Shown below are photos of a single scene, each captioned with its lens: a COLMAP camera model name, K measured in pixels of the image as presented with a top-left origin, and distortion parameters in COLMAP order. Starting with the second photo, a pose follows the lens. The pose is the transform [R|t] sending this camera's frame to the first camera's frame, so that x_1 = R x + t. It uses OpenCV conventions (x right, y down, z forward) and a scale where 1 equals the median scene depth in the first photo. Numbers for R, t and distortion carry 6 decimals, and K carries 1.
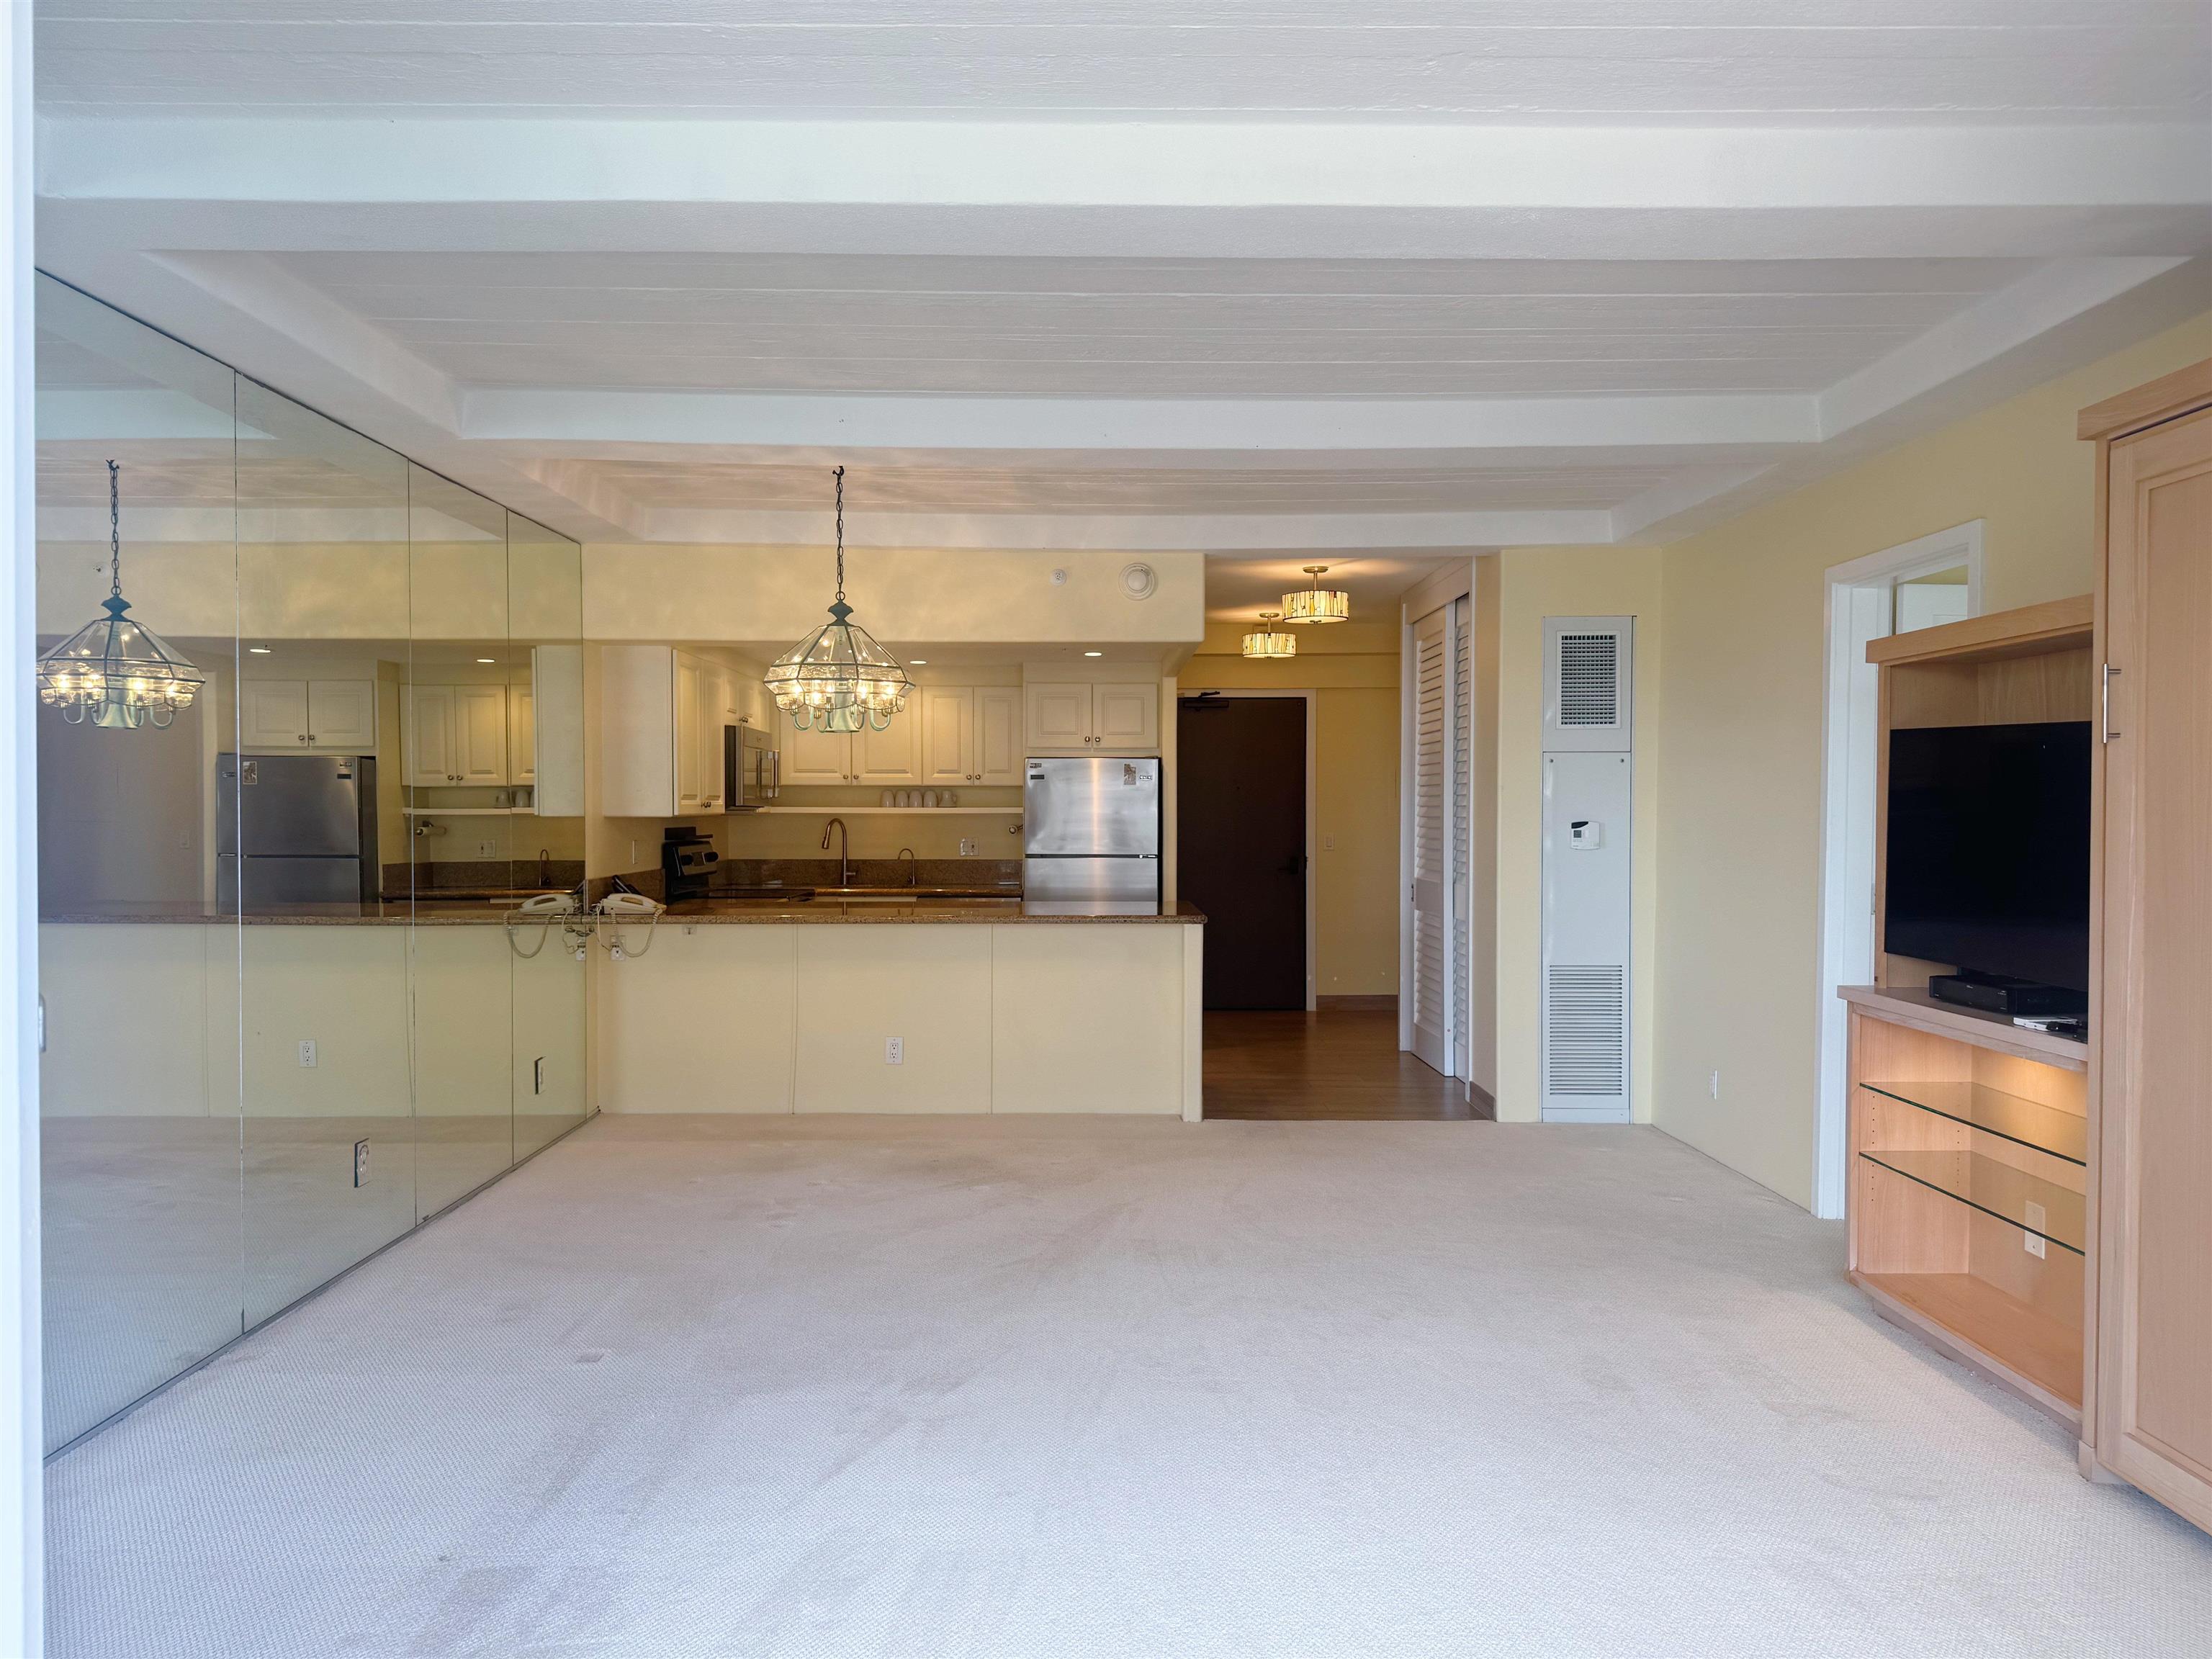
lens RADIAL K [[1517.7, 0, 1082.2], [0, 1517.7, 830.3], [0, 0, 1]] dist [0.163900, -0.223847]
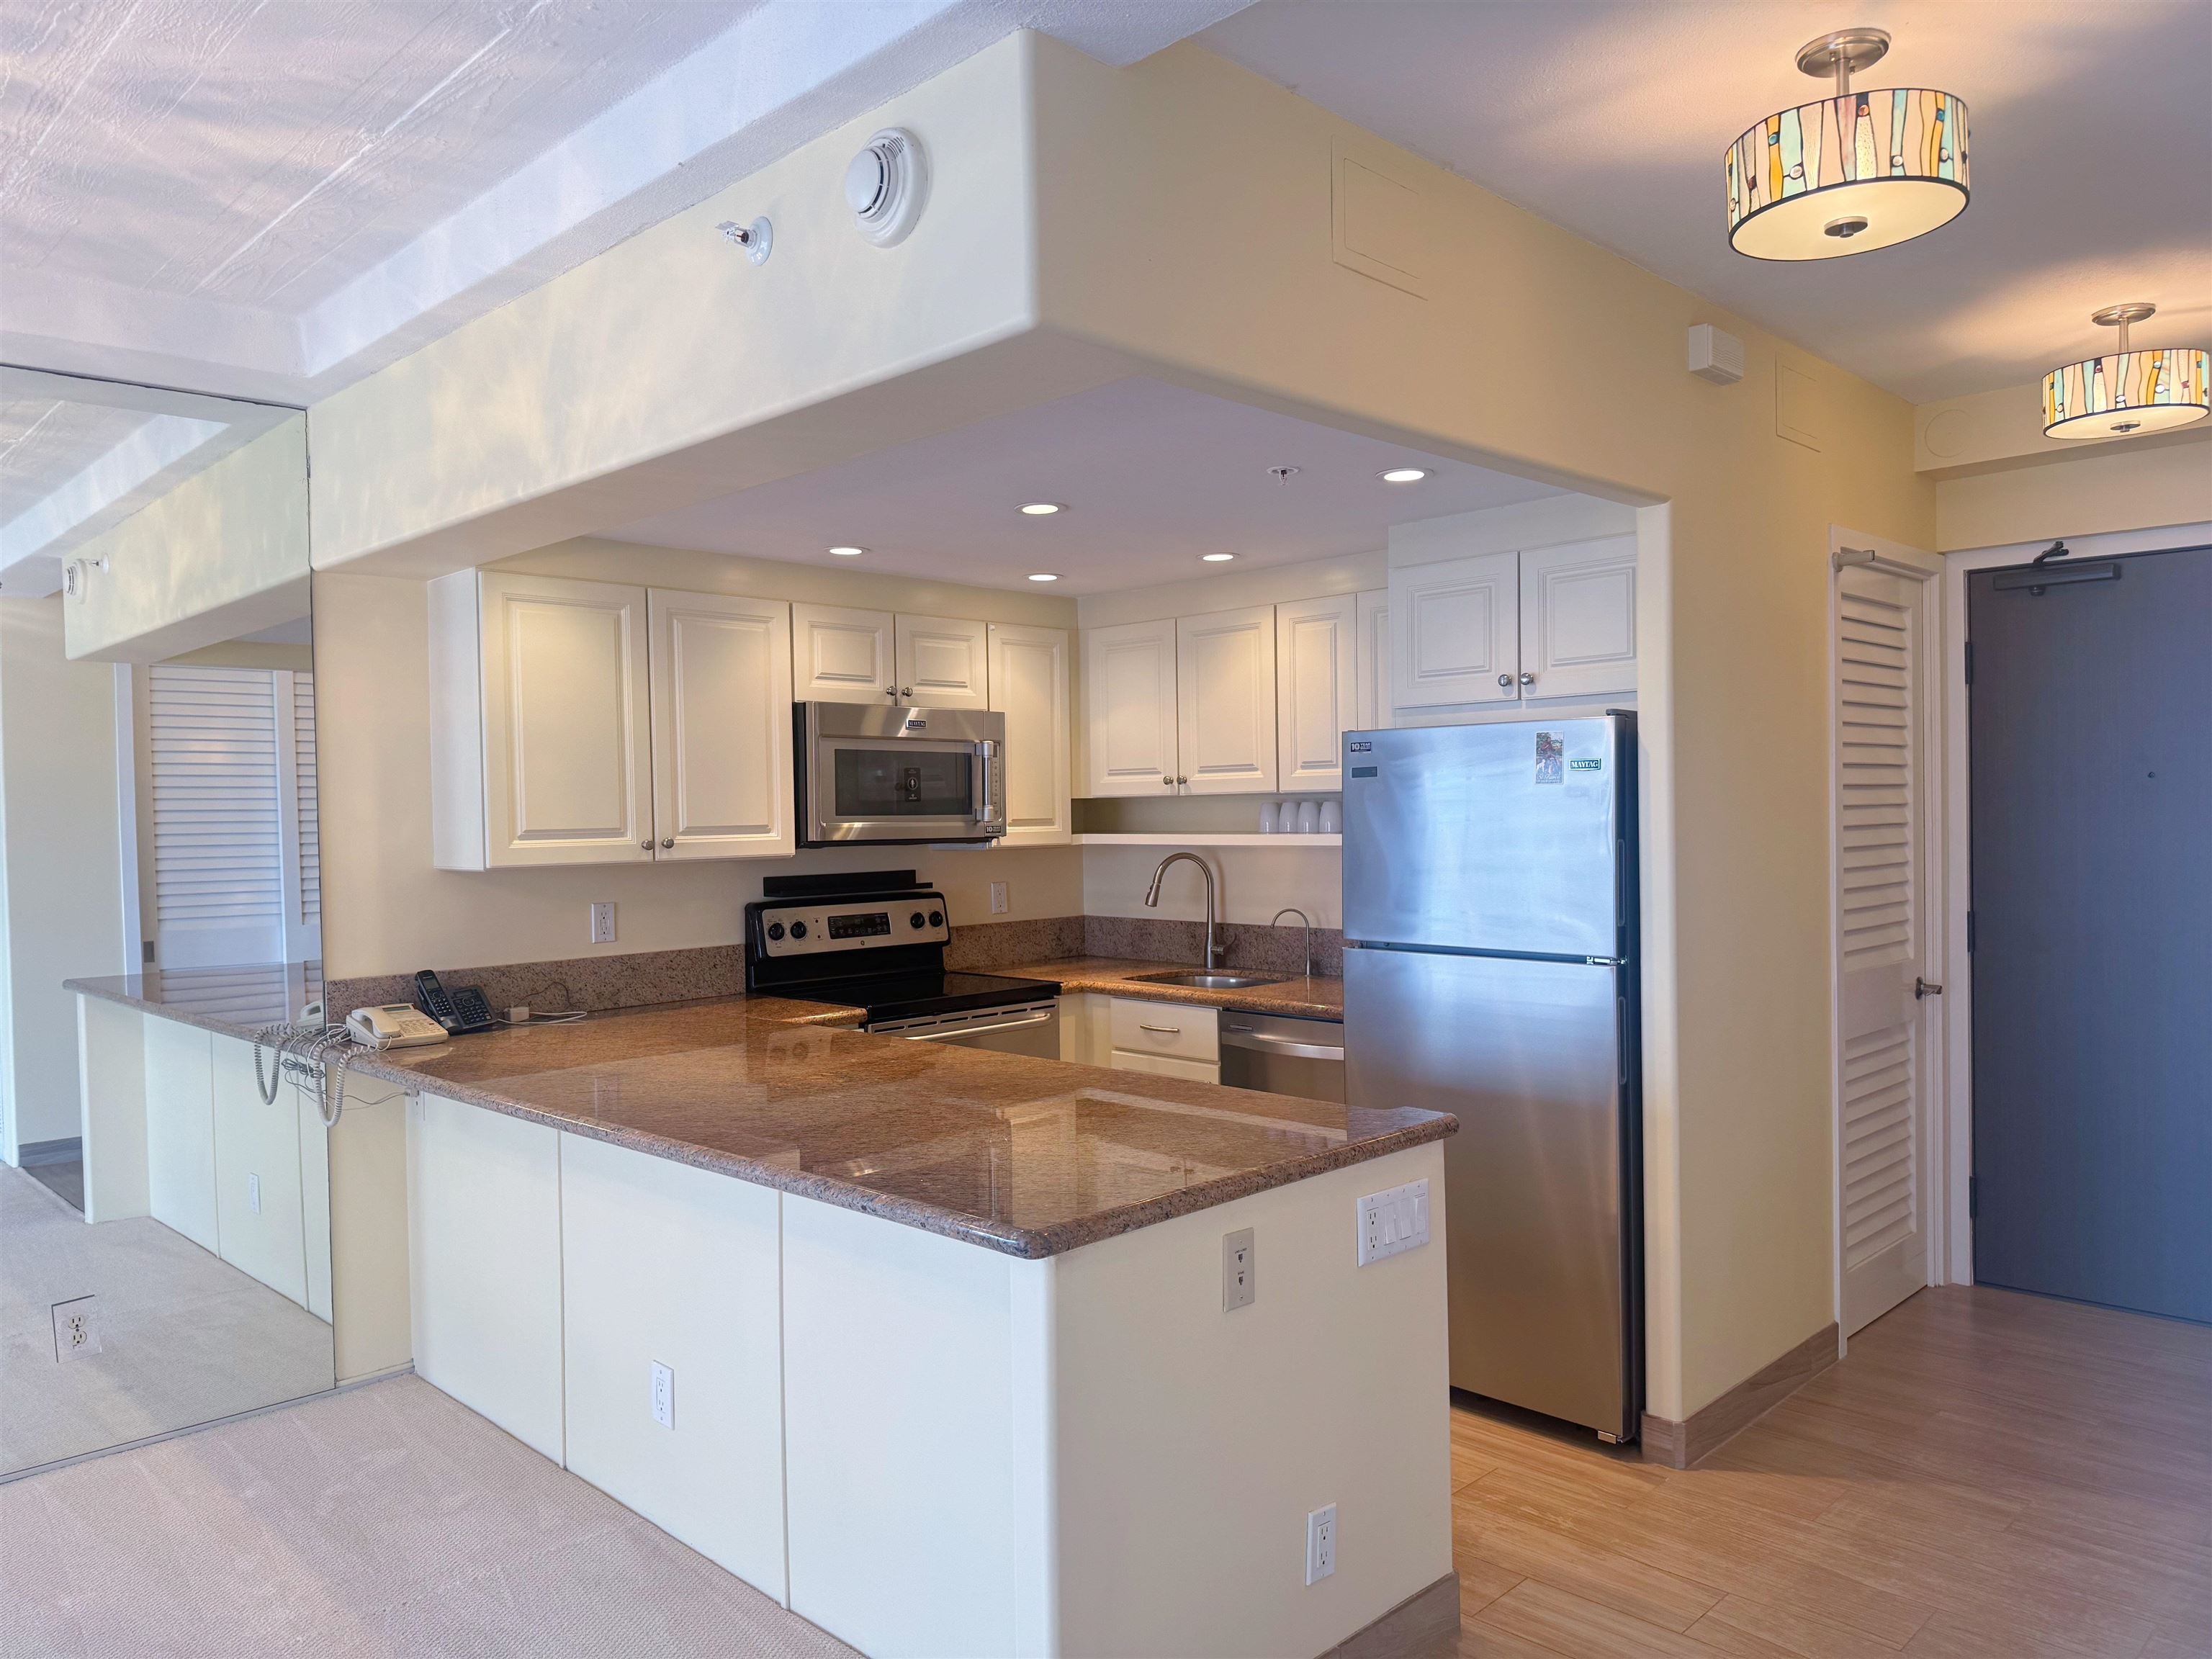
lens RADIAL K [[1517.7, 0, 1082.2], [0, 1517.7, 830.3], [0, 0, 1]] dist [0.163900, -0.223847]
pose [[0.711493, -0.005071, -0.702675, 0.227919], [0.007498, 0.999972, 0.000376, -0.017766], [0.702653, -0.005536, 0.711511, 0.595924]]
